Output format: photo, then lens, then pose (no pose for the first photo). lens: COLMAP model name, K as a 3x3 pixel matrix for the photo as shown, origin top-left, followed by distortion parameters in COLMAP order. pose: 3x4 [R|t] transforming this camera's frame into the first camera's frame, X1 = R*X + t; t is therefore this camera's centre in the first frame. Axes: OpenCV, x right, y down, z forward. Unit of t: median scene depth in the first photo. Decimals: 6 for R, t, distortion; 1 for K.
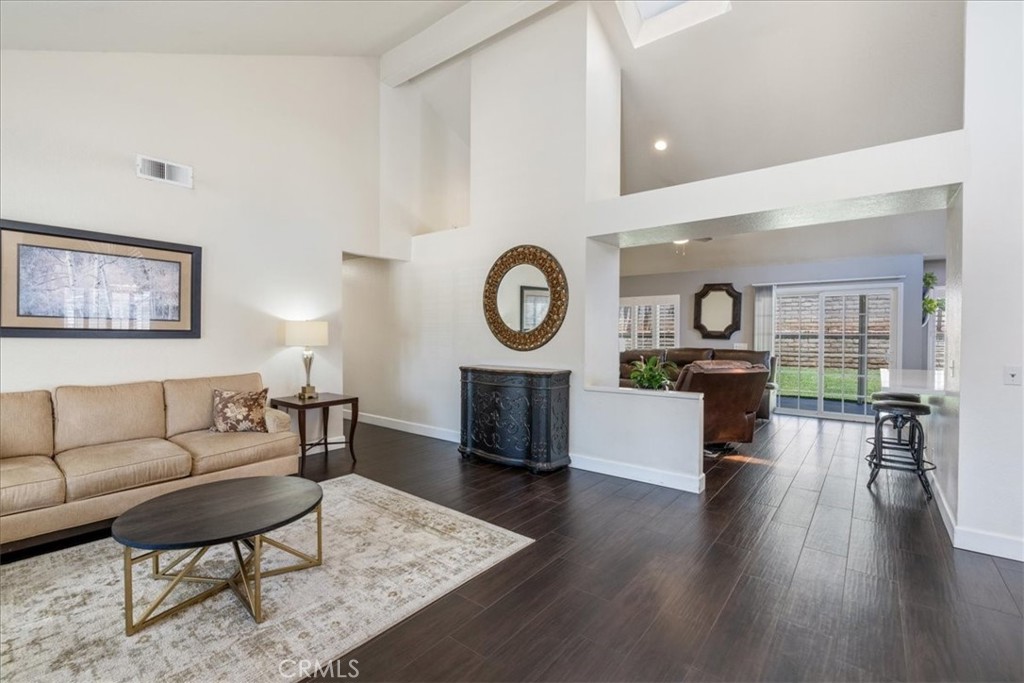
lens RADIAL K [[462.5, 0, 512.0], [0, 462.5, 341.5], [0, 0, 1]] dist [-0.001103, -0.000103]
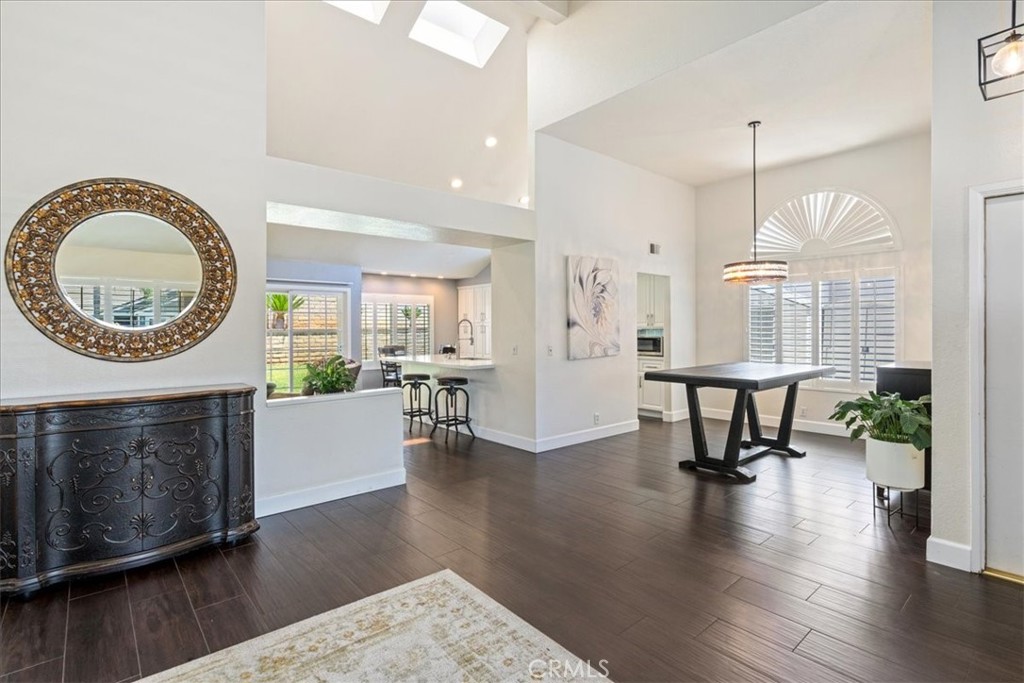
lens RADIAL K [[508.2, 0, 512.0], [0, 508.2, 341.5], [0, 0, 1]] dist [0.001707, 0.000313]
pose [[0.171063, -0.026916, 0.984892, -0.549575], [0.026529, 0.999390, 0.022704, -0.007761], [-0.984903, 0.022245, 0.171672, 0.458265]]
